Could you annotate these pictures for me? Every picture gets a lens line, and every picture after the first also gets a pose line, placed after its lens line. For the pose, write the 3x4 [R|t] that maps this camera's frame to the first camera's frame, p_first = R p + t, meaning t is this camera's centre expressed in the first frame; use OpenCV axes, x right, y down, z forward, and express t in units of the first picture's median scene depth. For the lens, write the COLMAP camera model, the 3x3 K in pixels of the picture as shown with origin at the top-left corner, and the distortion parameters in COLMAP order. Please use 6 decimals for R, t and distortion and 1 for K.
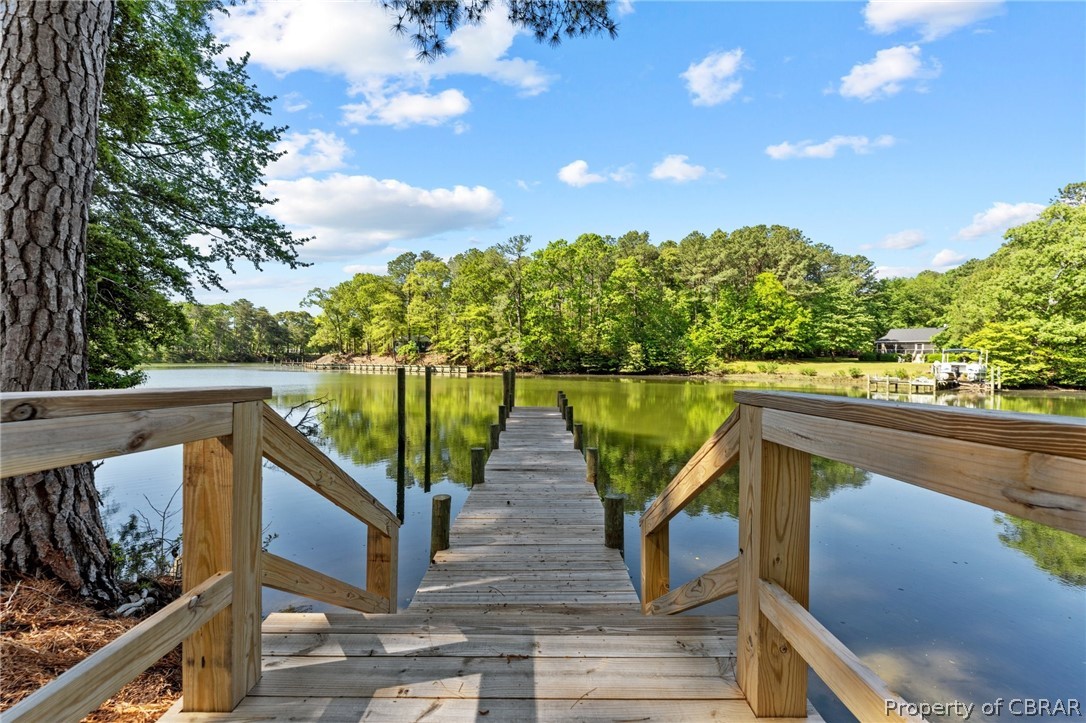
lens RADIAL K [[458.3, 0, 543.2], [0, 458.3, 364.0], [0, 0, 1]] dist [-0.000958, 0.000025]
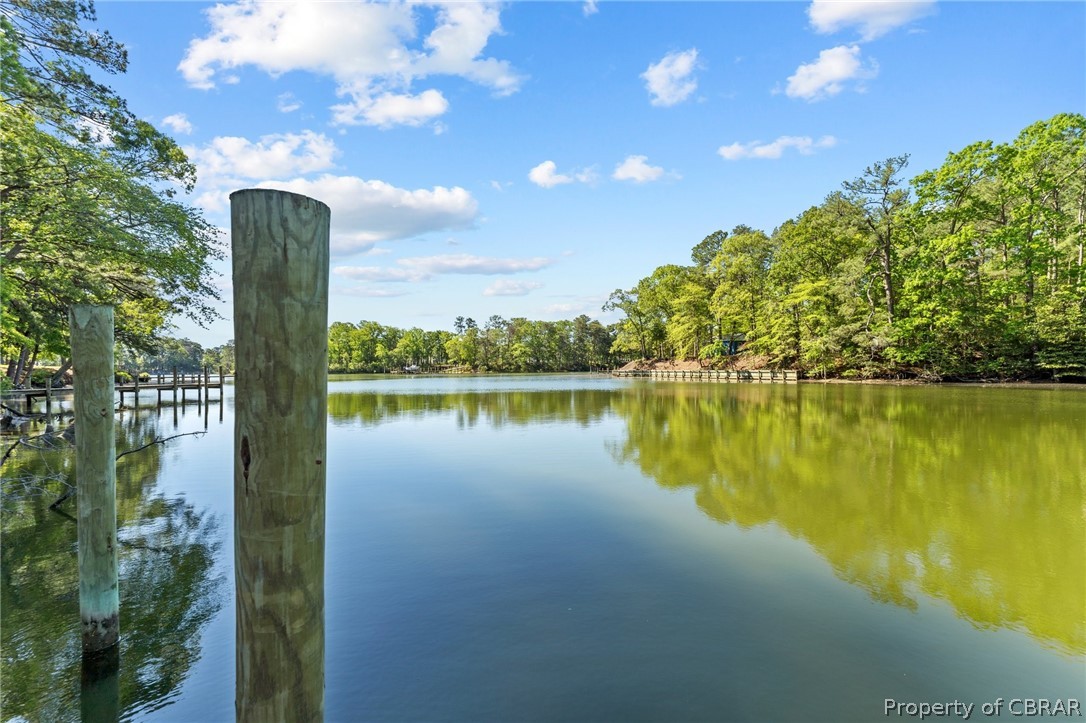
lens RADIAL K [[458.3, 0, 541.3], [0, 458.3, 364.2], [0, 0, 1]] dist [-0.000958, 0.000025]
pose [[0.749697, -0.023084, -0.661379, 0.003282], [0.009173, 0.999658, -0.024494, 0.008607], [0.661718, 0.012296, 0.749652, 0.220208]]
